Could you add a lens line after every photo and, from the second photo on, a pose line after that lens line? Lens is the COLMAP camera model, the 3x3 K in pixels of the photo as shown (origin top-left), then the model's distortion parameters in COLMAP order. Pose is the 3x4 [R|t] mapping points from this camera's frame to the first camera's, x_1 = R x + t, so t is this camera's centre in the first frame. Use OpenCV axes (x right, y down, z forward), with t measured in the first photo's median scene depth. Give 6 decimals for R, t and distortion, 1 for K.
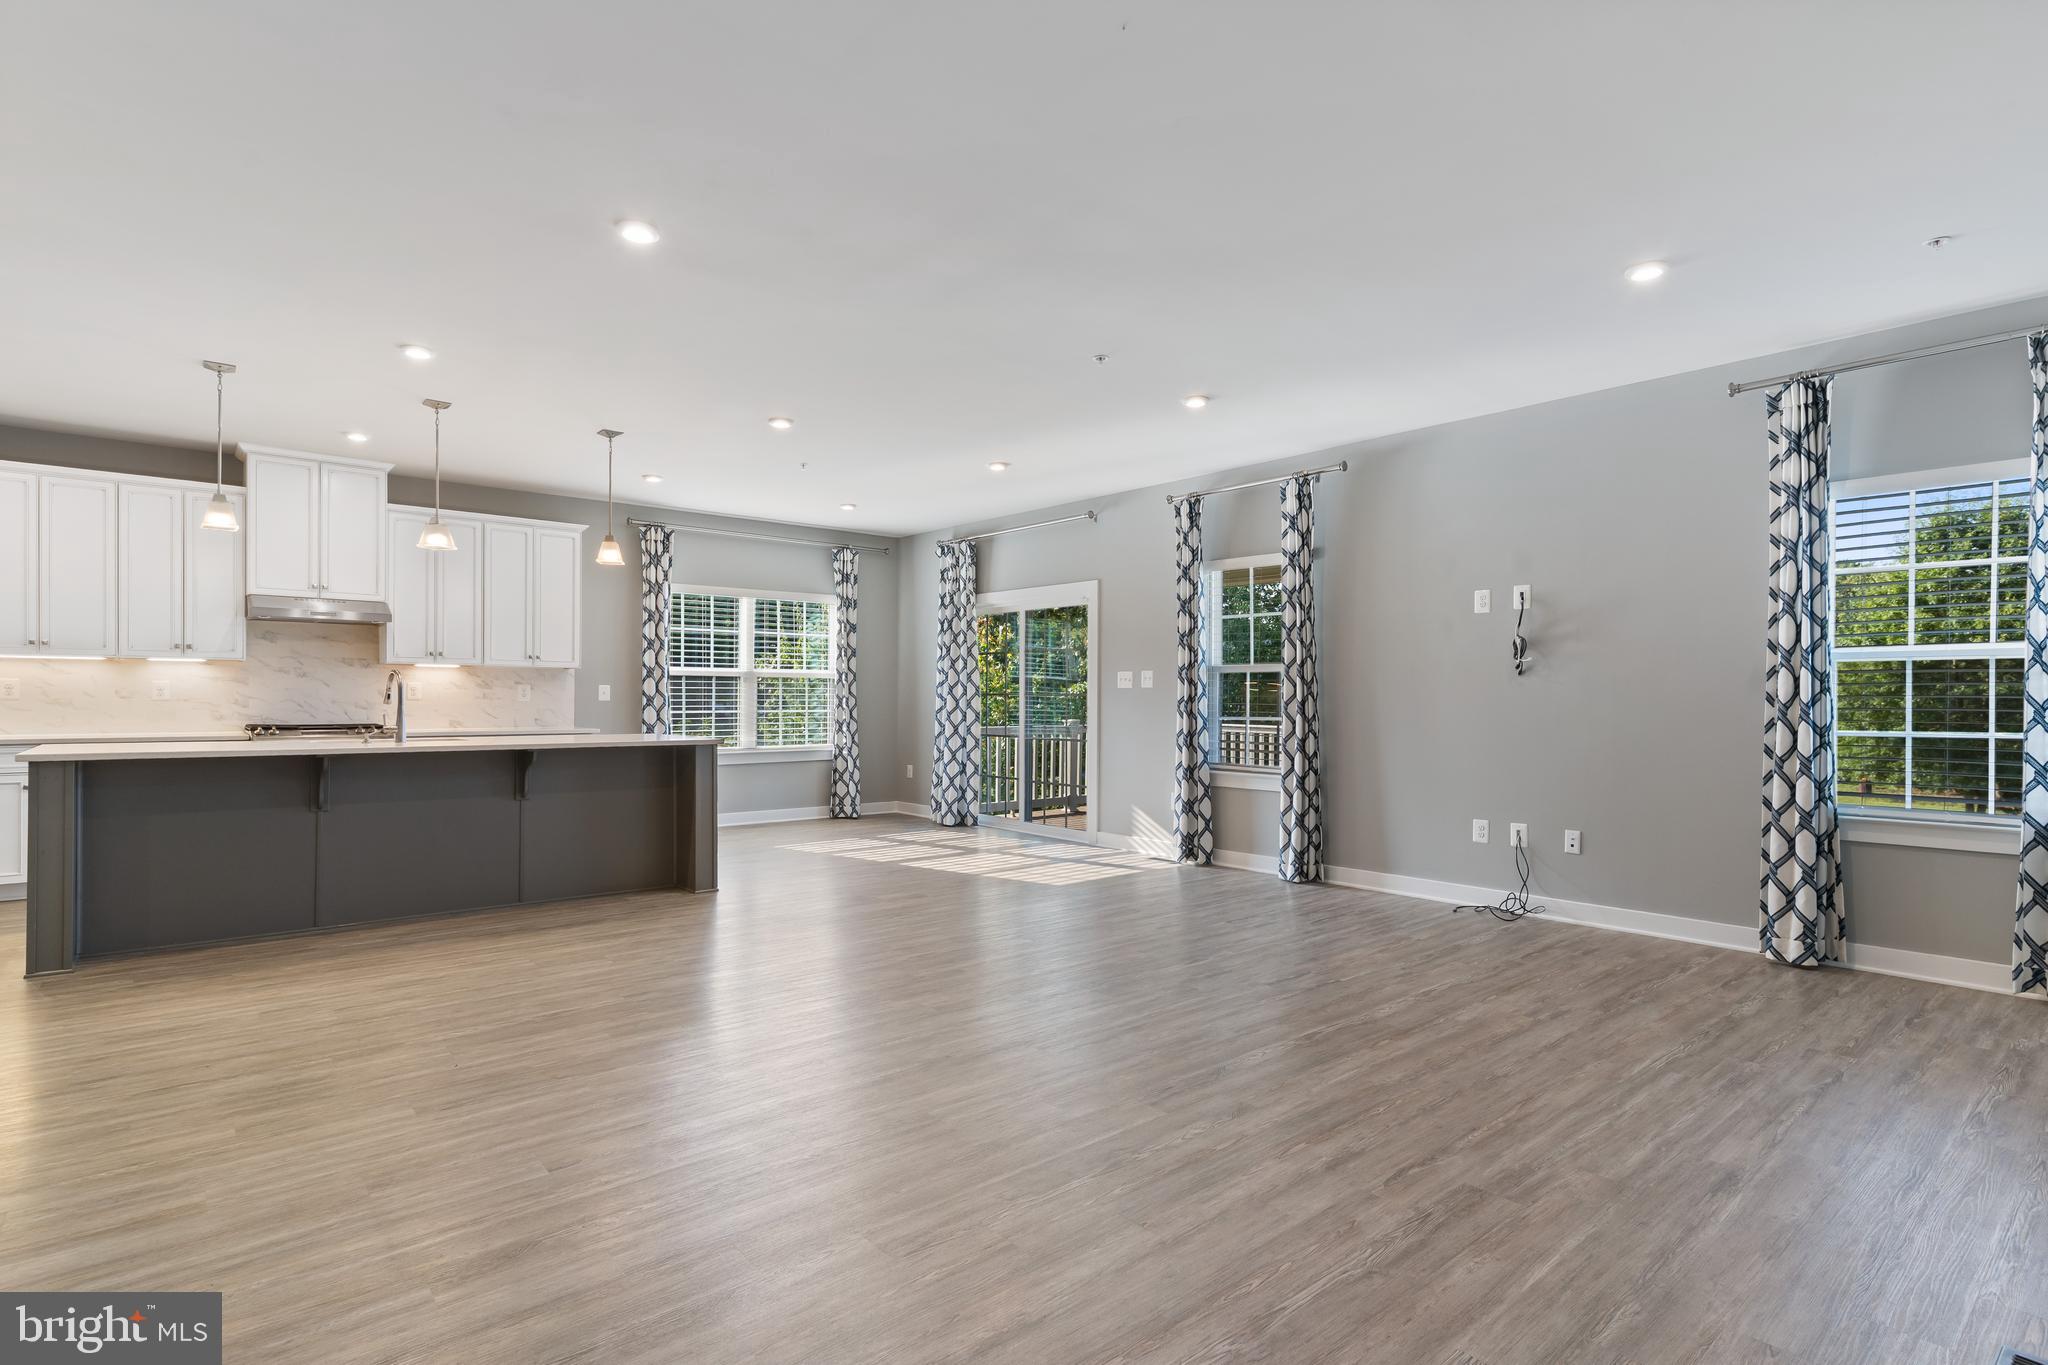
lens RADIAL K [[985.8, 0, 1022.6], [0, 985.8, 707.2], [0, 0, 1]] dist [0.002971, -0.002840]
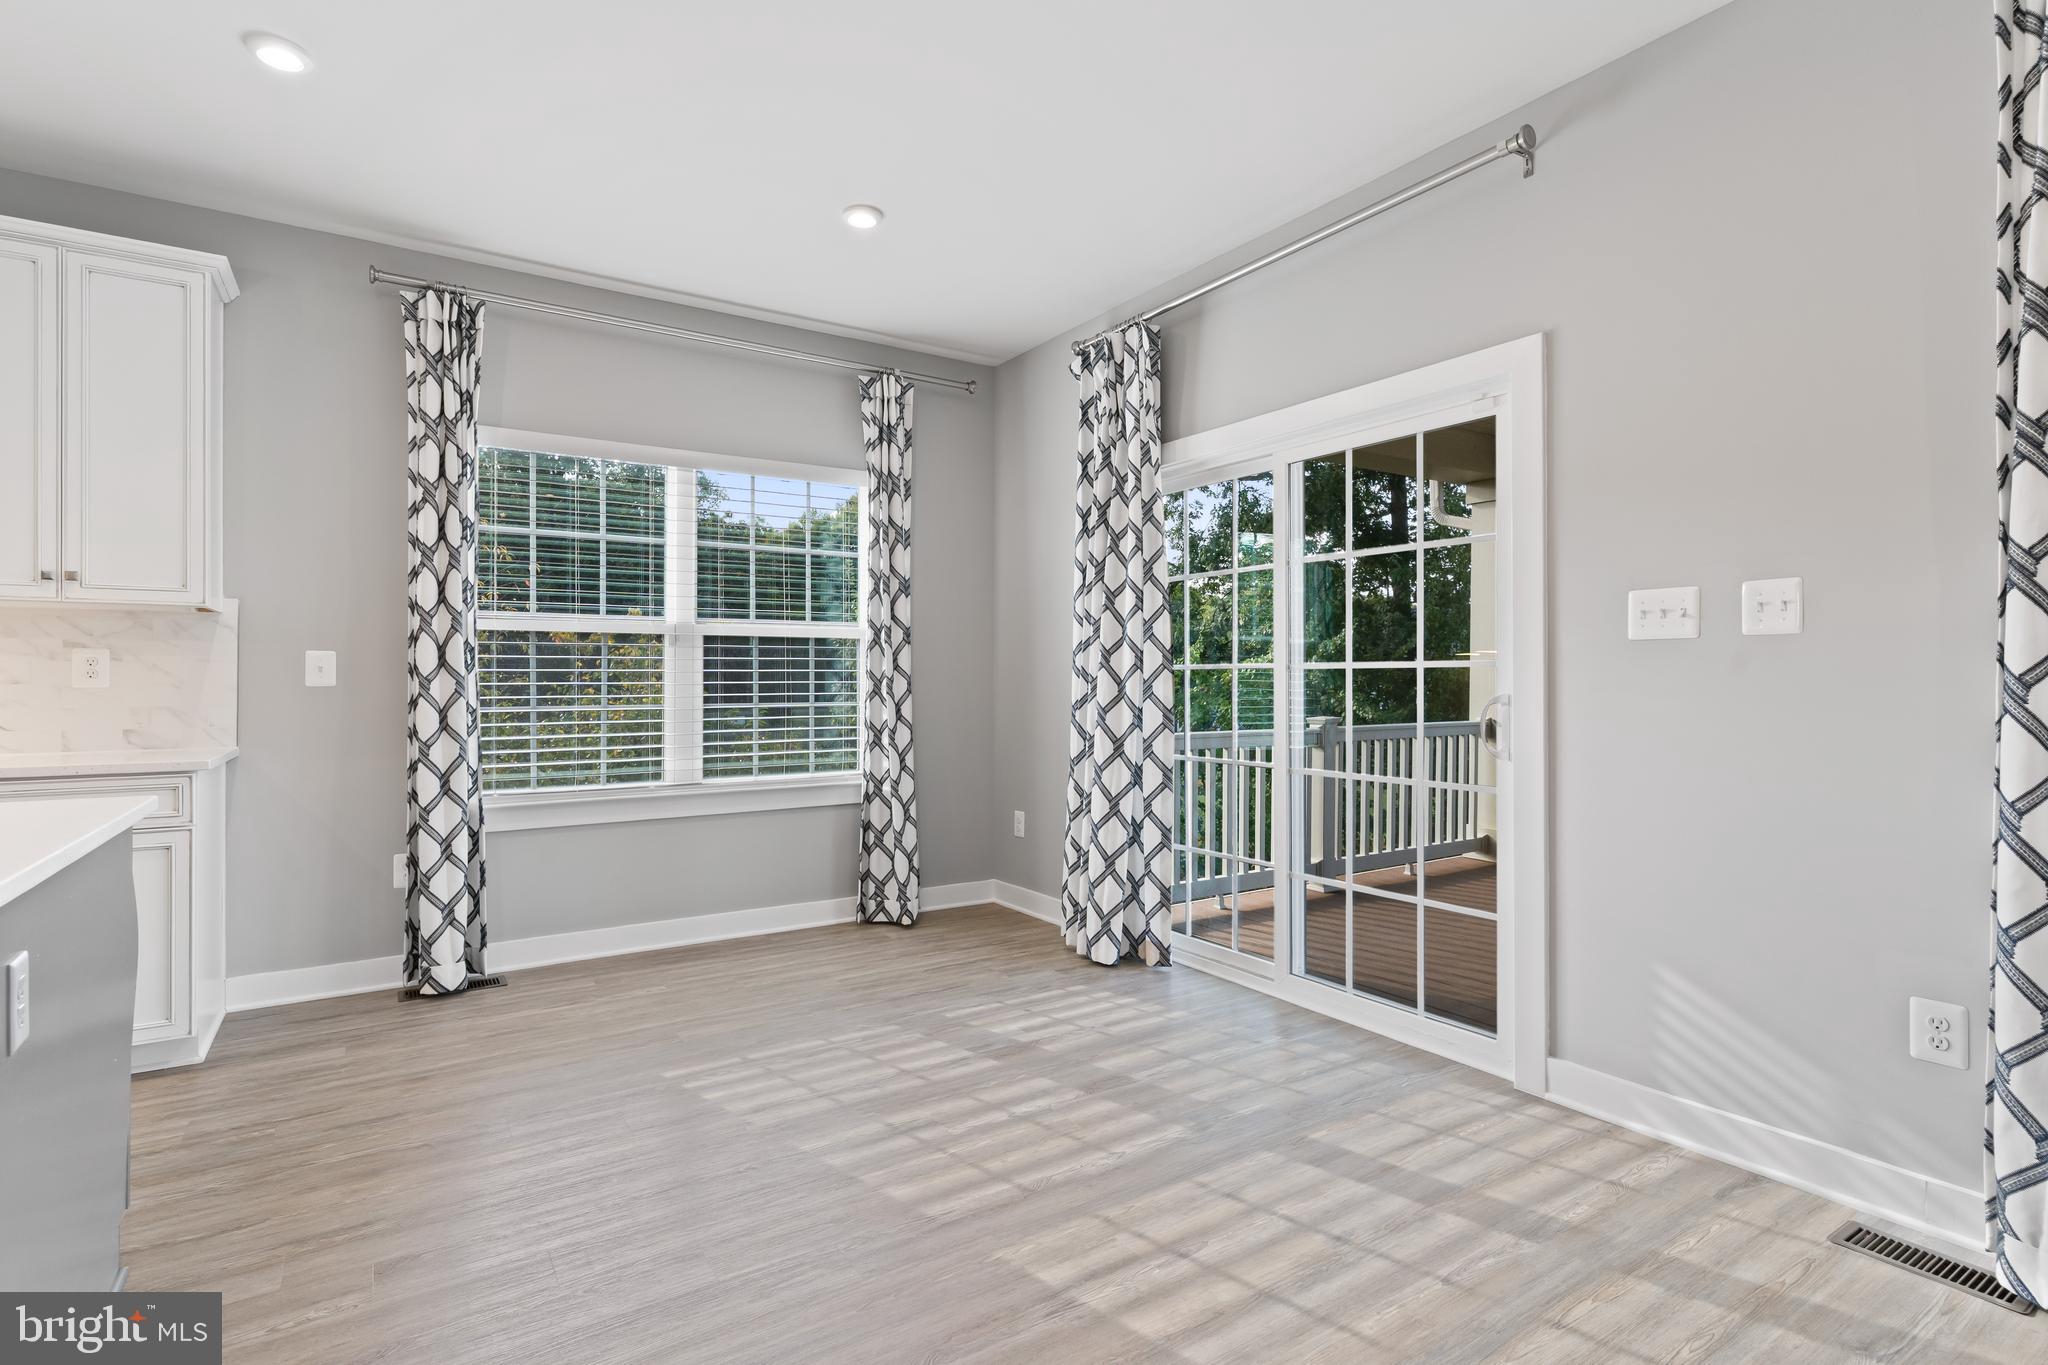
lens RADIAL K [[985.8, 0, 1011.3], [0, 985.8, 679.6], [0, 0, 1]] dist [0.002971, -0.002840]
pose [[0.991109, -0.006221, -0.132910, -0.068521], [0.004648, 0.999915, -0.012146, -0.003118], [0.132974, 0.011420, 0.991054, 0.671868]]
